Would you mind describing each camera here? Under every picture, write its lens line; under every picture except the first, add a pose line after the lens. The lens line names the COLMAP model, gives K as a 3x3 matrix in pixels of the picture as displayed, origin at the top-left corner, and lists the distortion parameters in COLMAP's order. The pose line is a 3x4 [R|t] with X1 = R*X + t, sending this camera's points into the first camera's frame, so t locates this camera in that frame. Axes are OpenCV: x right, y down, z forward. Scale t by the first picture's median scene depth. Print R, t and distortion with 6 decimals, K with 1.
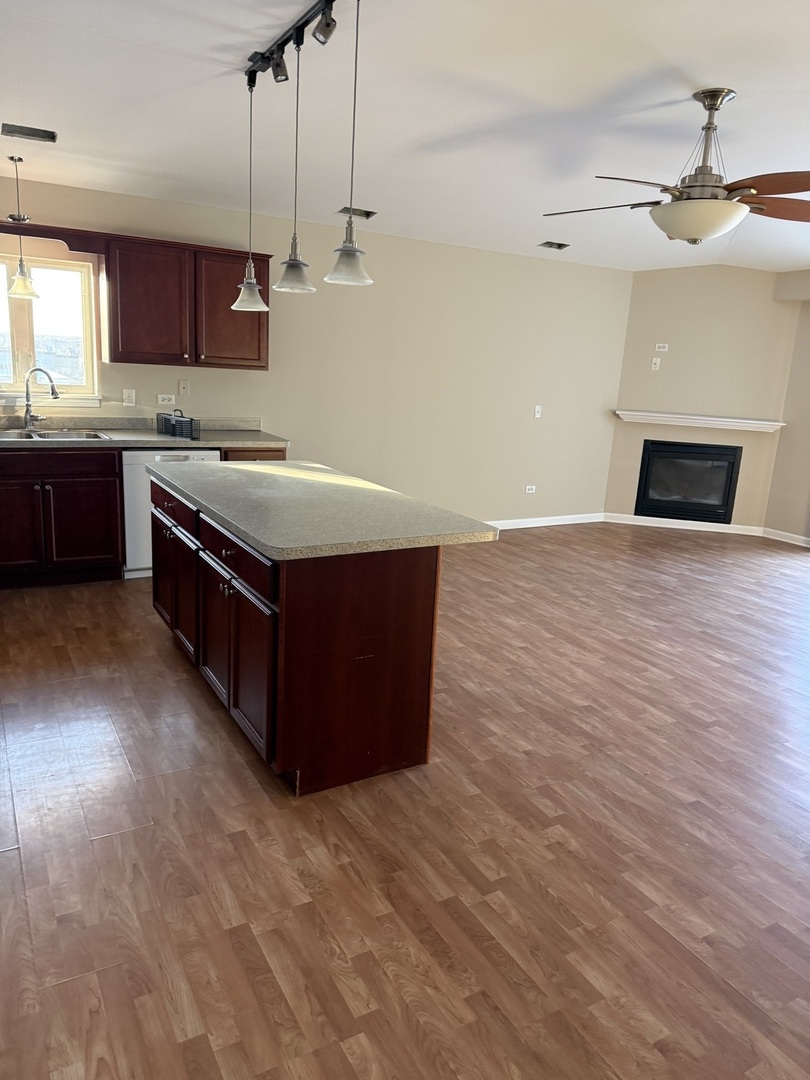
lens RADIAL K [[757.2, 0, 411.4], [0, 757.2, 539.3], [0, 0, 1]] dist [0.079770, -0.097310]
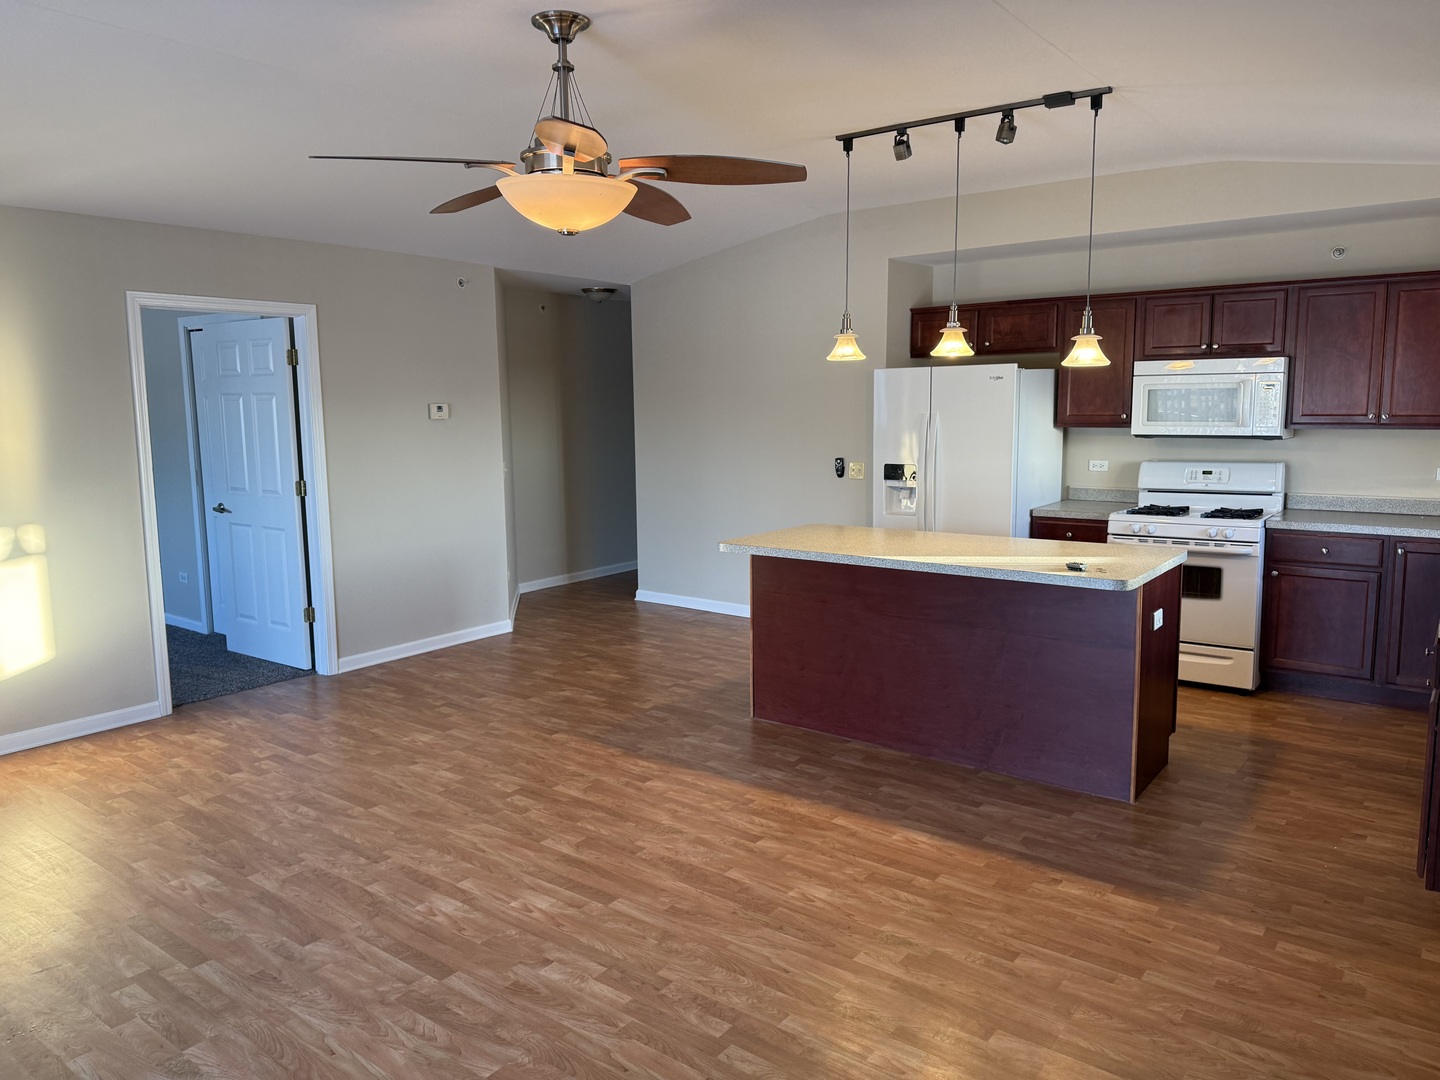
lens RADIAL K [[1009.6, 0, 719.0], [0, 1009.6, 528.8], [0, 0, 1]] dist [0.079770, -0.097310]
pose [[-0.924815, 0.006943, -0.380353, 0.437128], [-0.122451, 0.941187, 0.314916, -0.328375], [0.360170, 0.337814, -0.869574, 1.423767]]
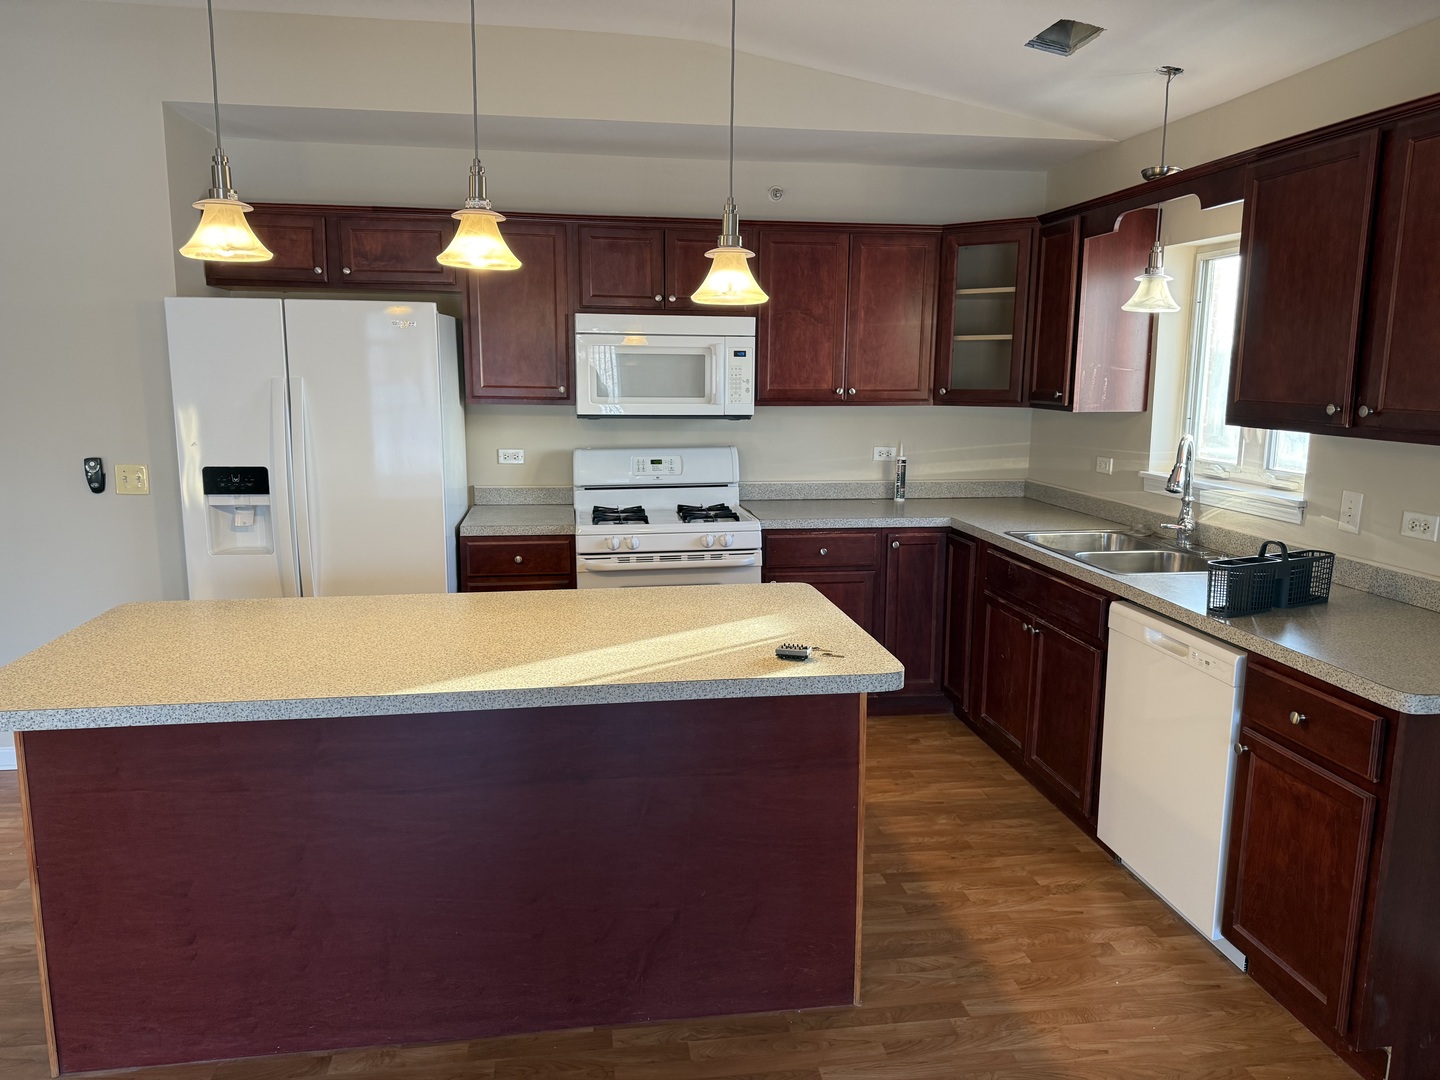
lens RADIAL K [[1009.6, 0, 713.9], [0, 1009.6, 536.5], [0, 0, 1]] dist [0.079770, -0.097310]
pose [[-0.371437, 0.096074, -0.923474, 0.302396], [-0.239971, 0.950902, 0.195448, -0.213004], [0.896910, 0.294204, -0.330145, 0.944179]]
